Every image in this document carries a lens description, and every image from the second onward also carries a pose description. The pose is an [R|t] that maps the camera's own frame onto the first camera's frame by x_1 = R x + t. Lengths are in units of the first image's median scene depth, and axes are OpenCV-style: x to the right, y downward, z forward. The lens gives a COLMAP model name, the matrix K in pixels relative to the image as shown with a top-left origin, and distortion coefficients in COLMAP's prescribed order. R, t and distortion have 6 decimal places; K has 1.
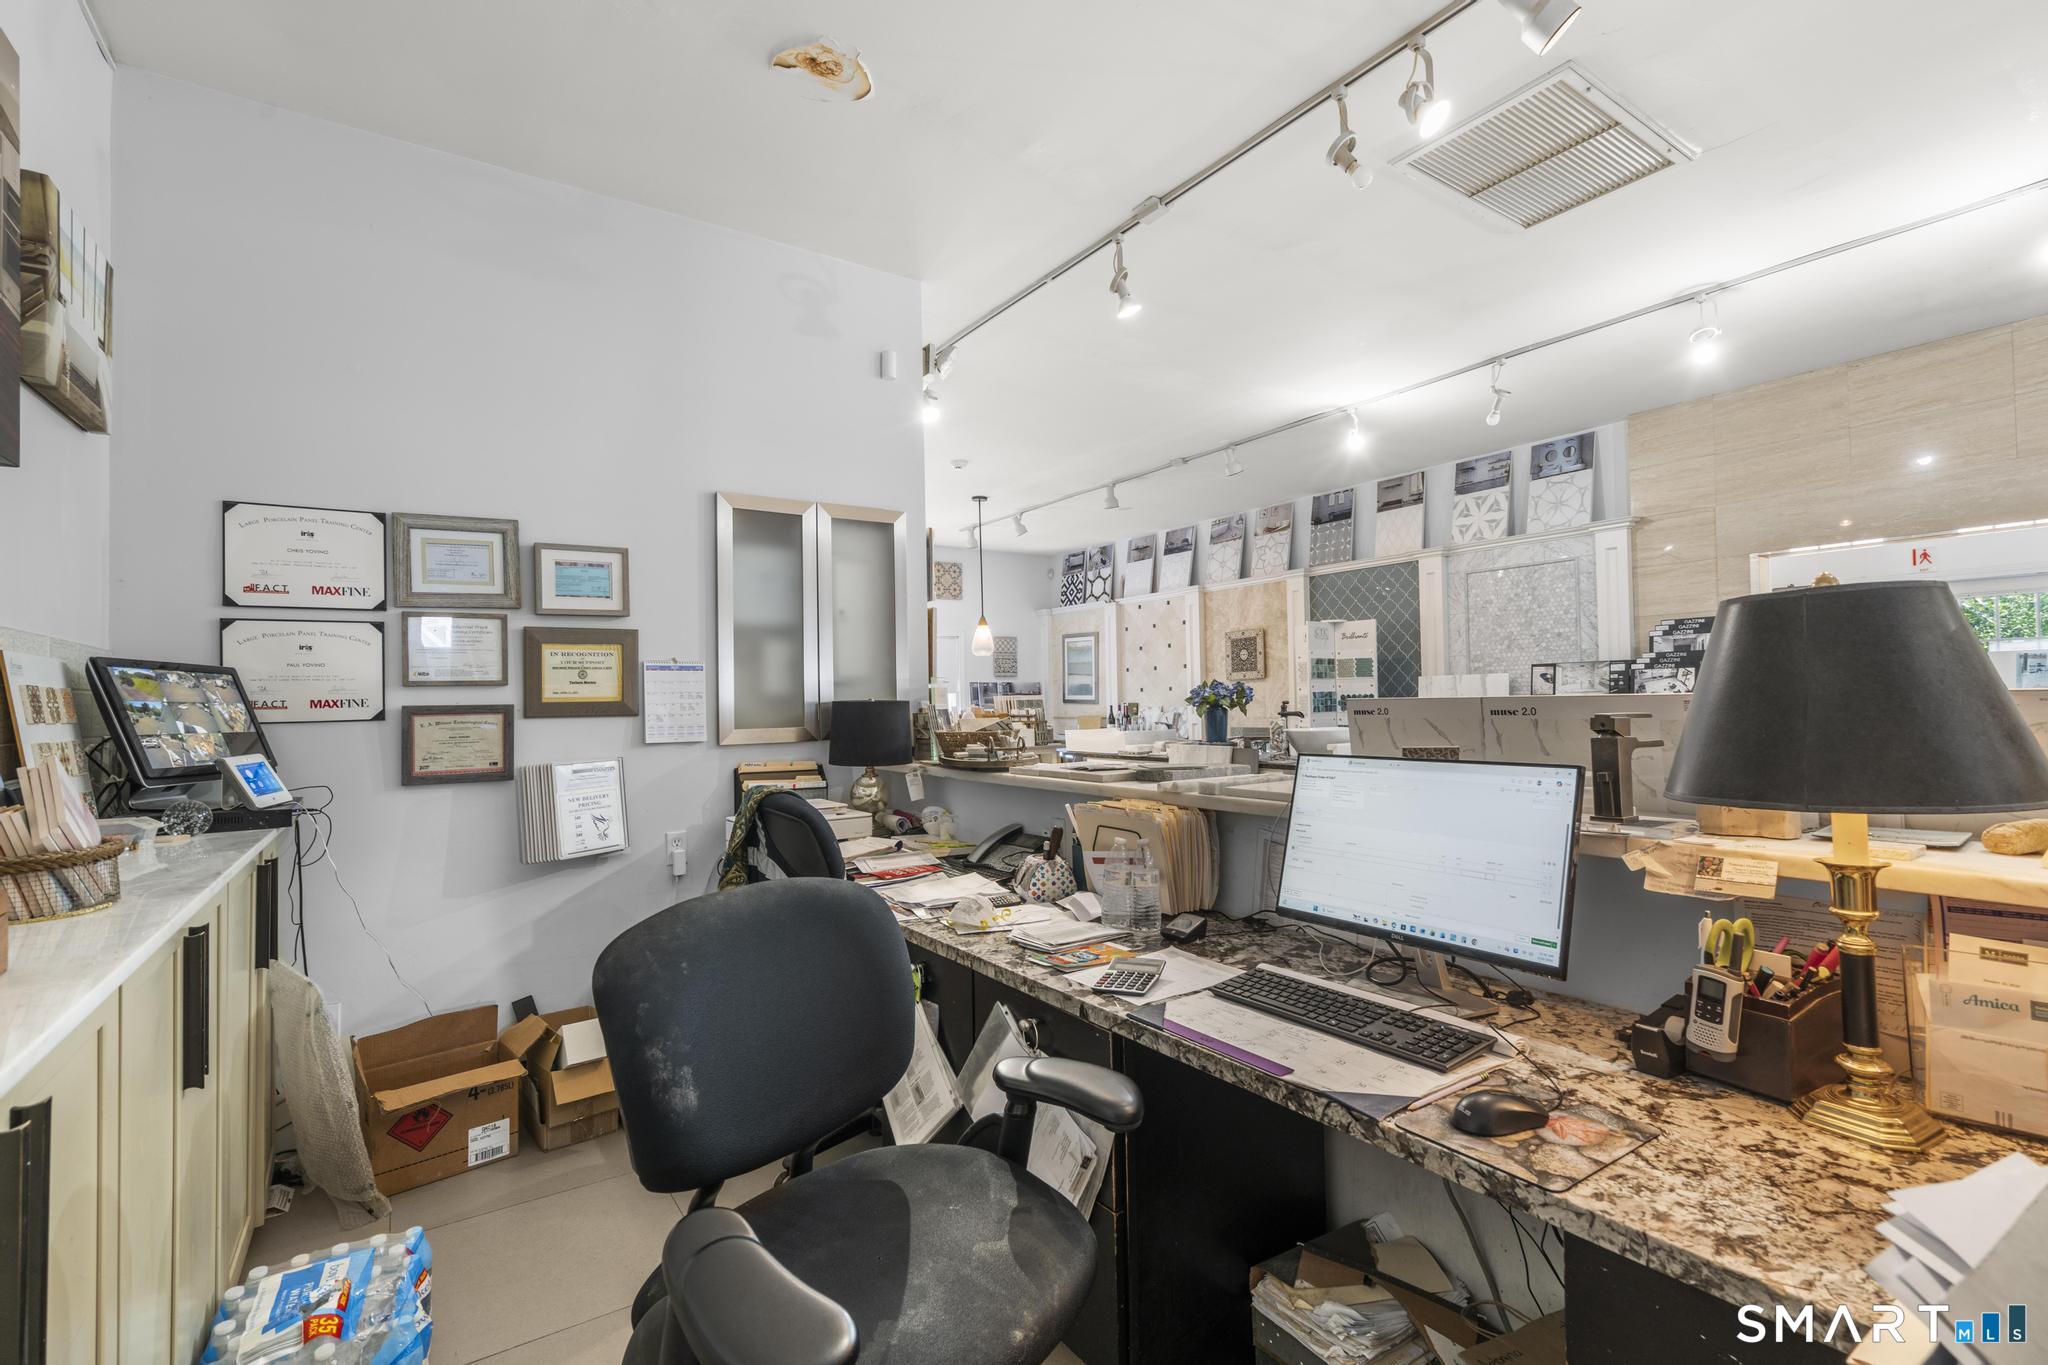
lens RADIAL K [[924.4, 0, 1024.0], [0, 924.4, 682.5], [0, 0, 1]] dist [-0.002001, -0.000453]
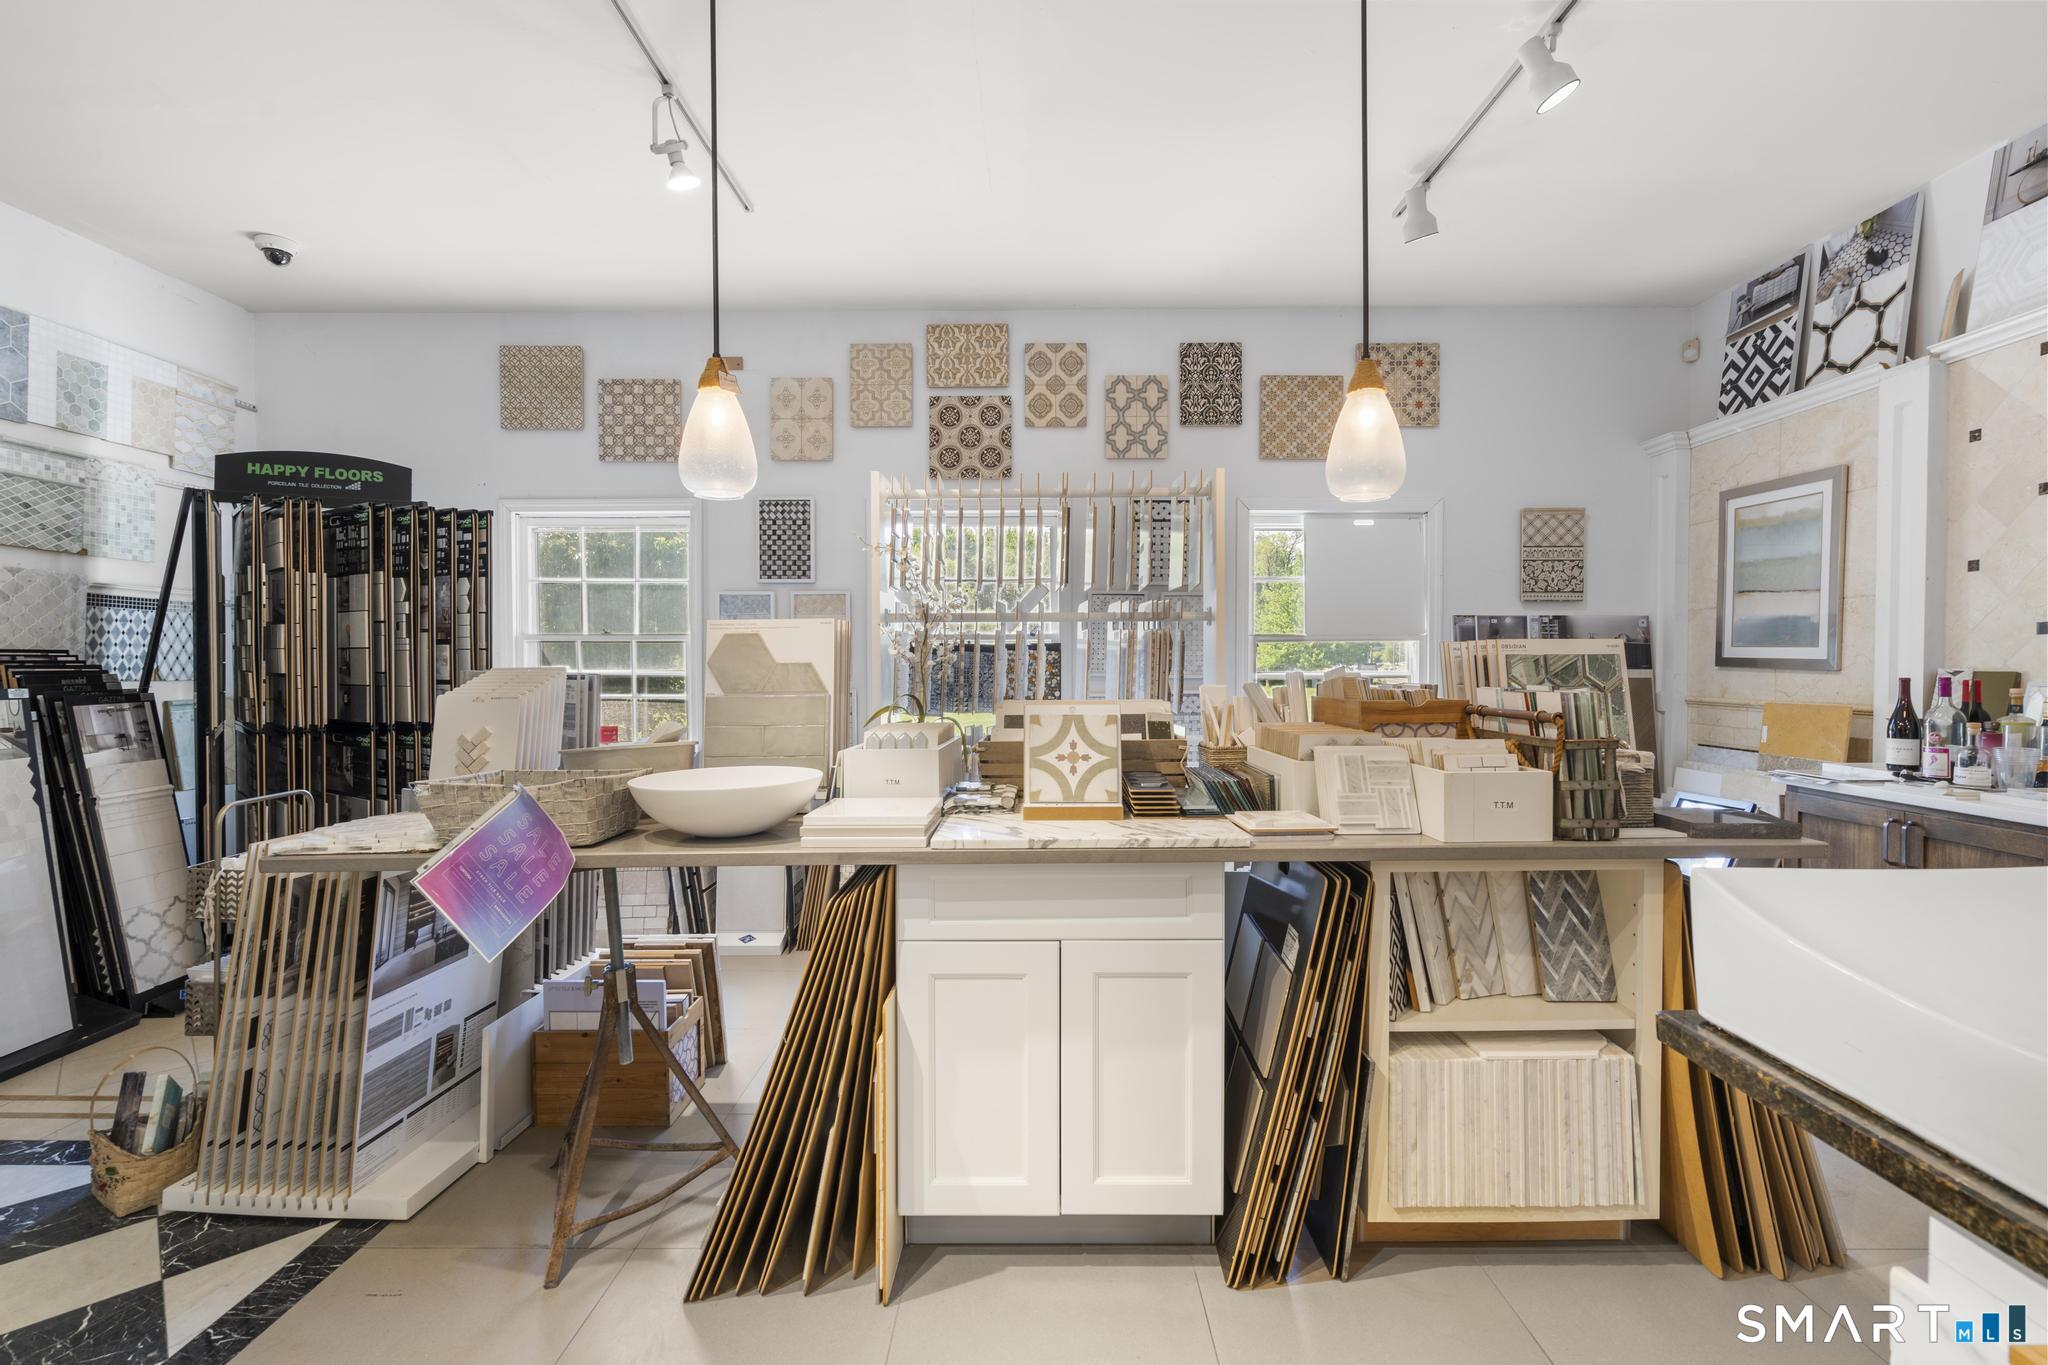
lens RADIAL K [[924.4, 0, 1024.0], [0, 924.4, 682.5], [0, 0, 1]] dist [-0.002001, -0.000453]
pose [[0.821745, 0.029349, -0.569100, 0.024984], [-0.002592, 0.998855, 0.047769, 0.011286], [0.569850, -0.037779, 0.820880, 0.528297]]
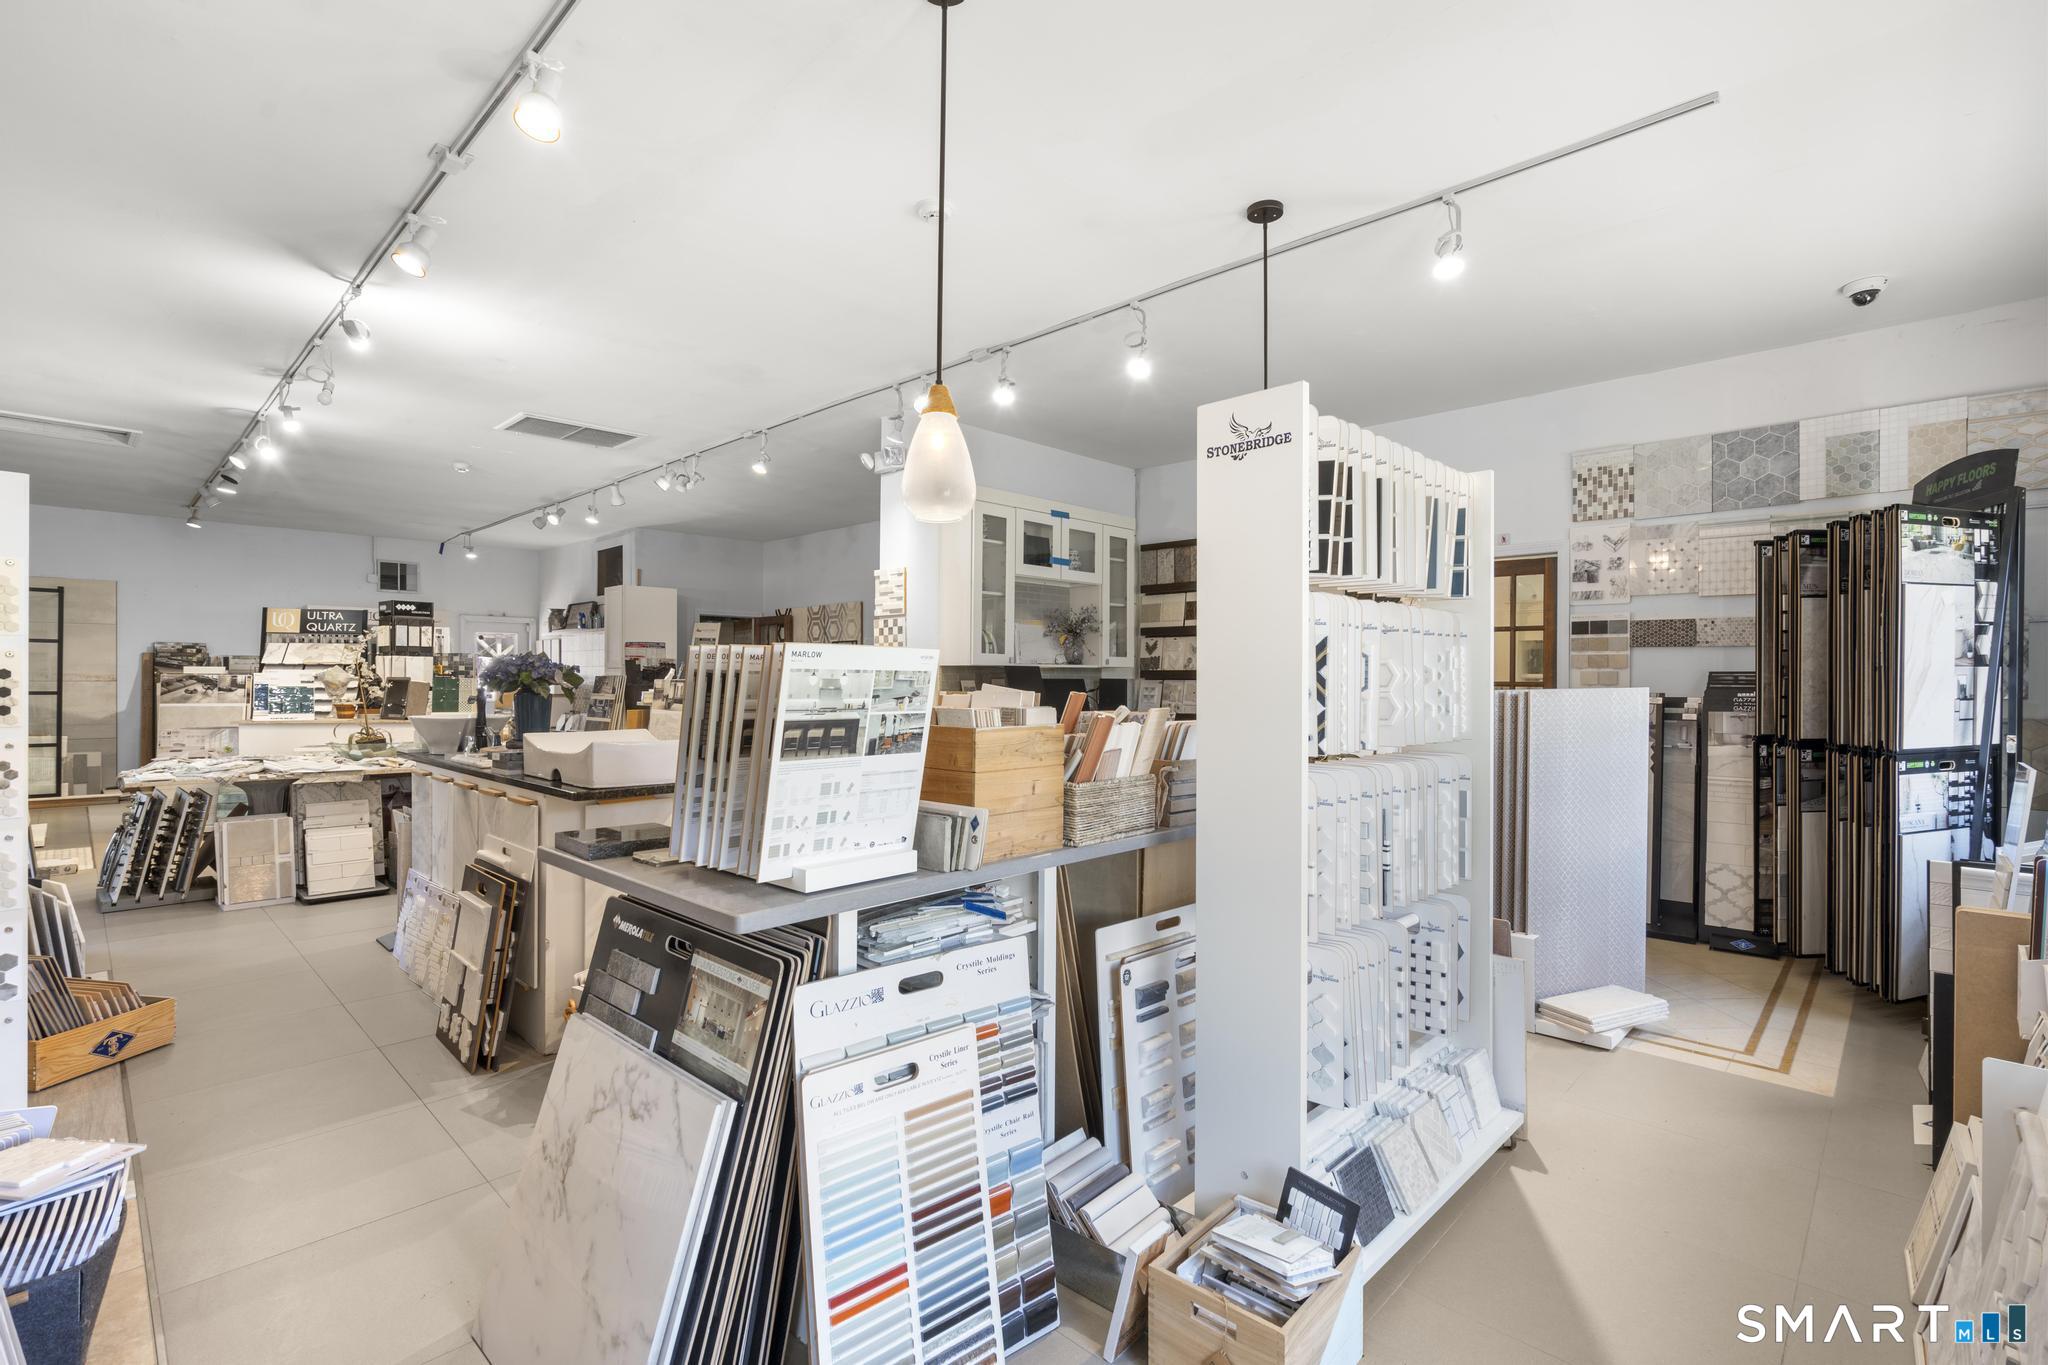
lens RADIAL K [[924.4, 0, 1024.0], [0, 924.4, 682.5], [0, 0, 1]] dist [-0.002001, -0.000453]
pose [[-0.978320, 0.013510, -0.206656, -0.007633], [0.017105, 0.999732, -0.015621, 0.023572], [0.206390, -0.018817, -0.978289, 1.015150]]
